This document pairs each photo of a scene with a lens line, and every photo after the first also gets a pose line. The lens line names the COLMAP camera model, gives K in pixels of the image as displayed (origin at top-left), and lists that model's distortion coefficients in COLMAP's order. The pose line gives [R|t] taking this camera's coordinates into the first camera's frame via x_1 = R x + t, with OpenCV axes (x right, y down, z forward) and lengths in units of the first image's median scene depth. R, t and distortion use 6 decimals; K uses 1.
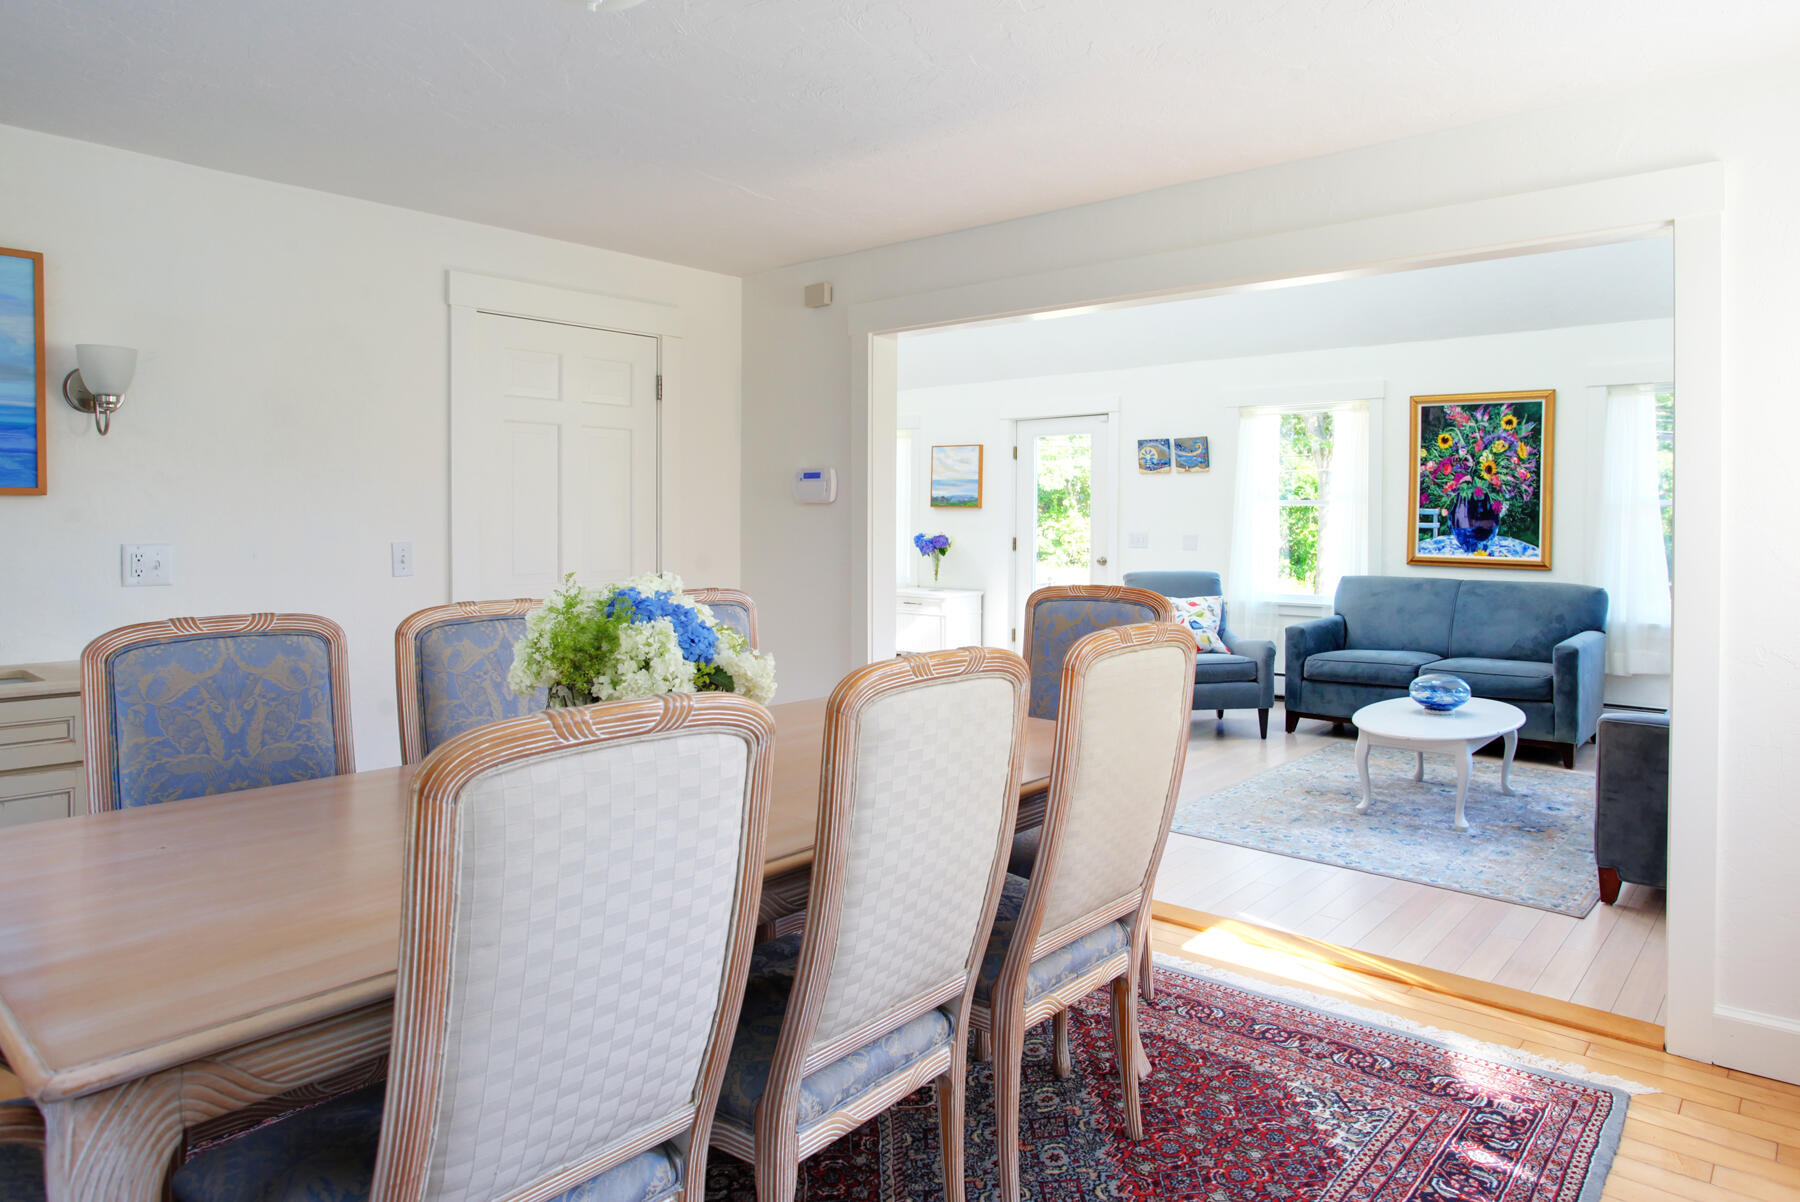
lens RADIAL K [[1163.6, 0, 917.1], [0, 1163.6, 594.2], [0, 0, 1]] dist [-0.001578, 0.001001]
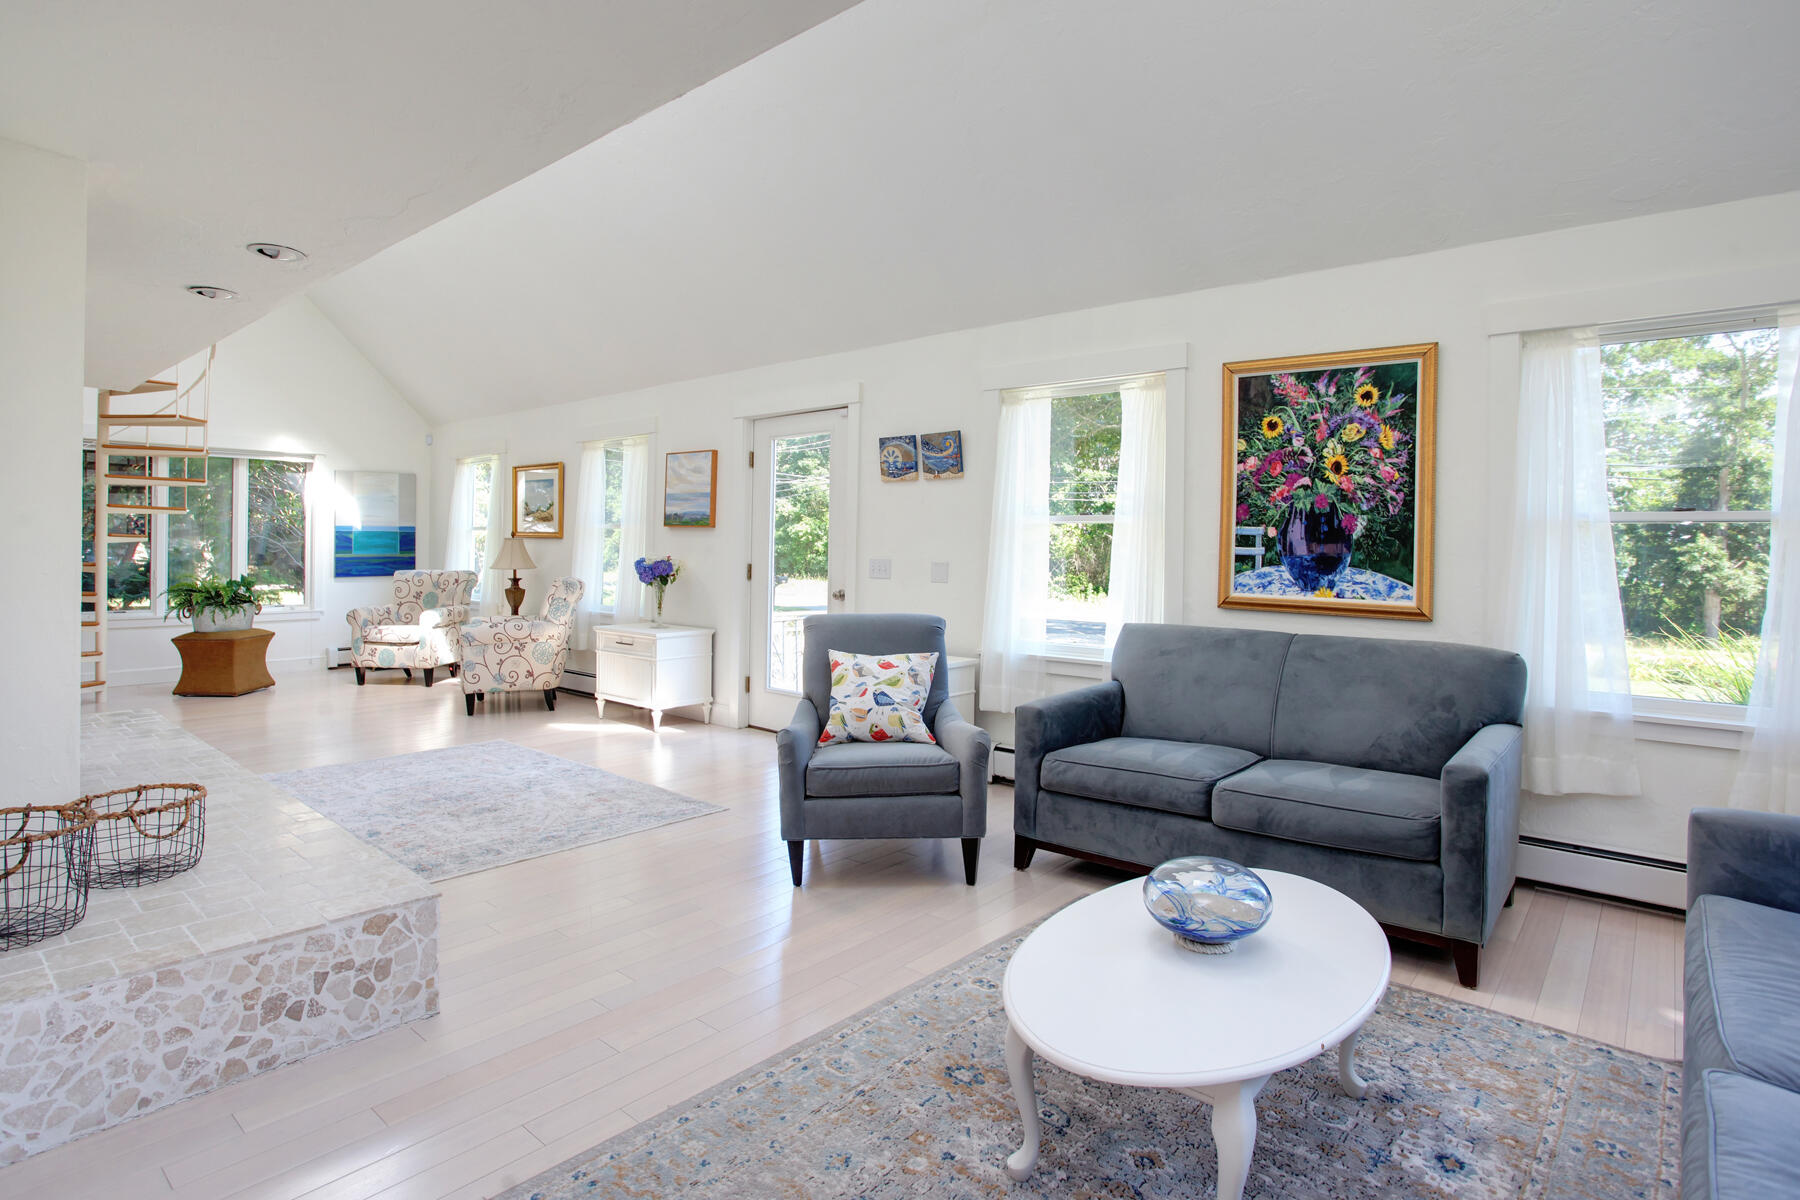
lens RADIAL K [[903.2, 0, 883.9], [0, 903.2, 593.4], [0, 0, 1]] dist [-0.021798, 0.001181]
pose [[0.999381, 0.010488, -0.033570, 0.251231], [-0.011077, 0.999787, -0.017399, -0.023467], [0.033380, 0.017760, 0.999285, 0.480432]]
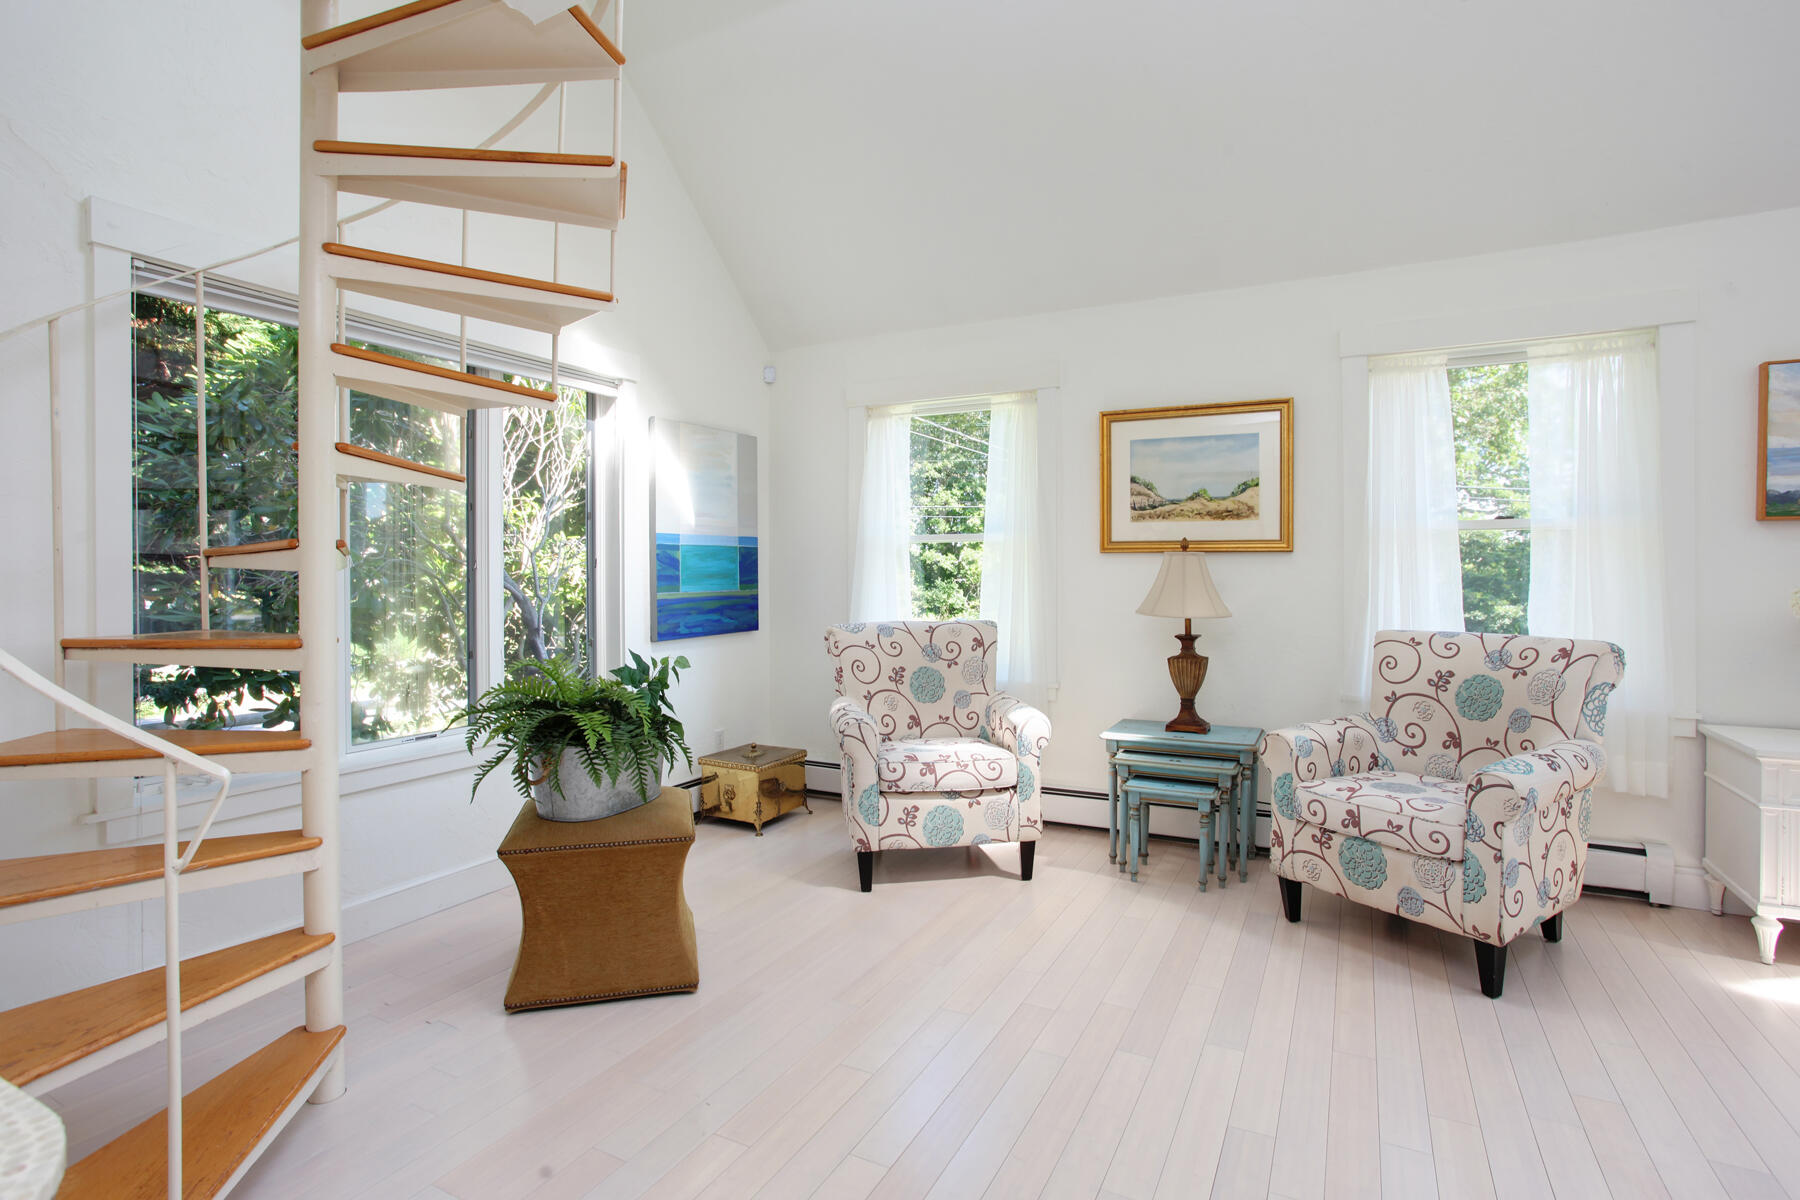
lens RADIAL K [[903.2, 0, 897.5], [0, 903.2, 597.8], [0, 0, 1]] dist [-0.021798, 0.001181]
pose [[0.976972, -0.014973, 0.212839, 0.204403], [0.023353, 0.999046, -0.036913, -0.025846], [-0.212084, 0.041033, 0.976390, 0.517061]]
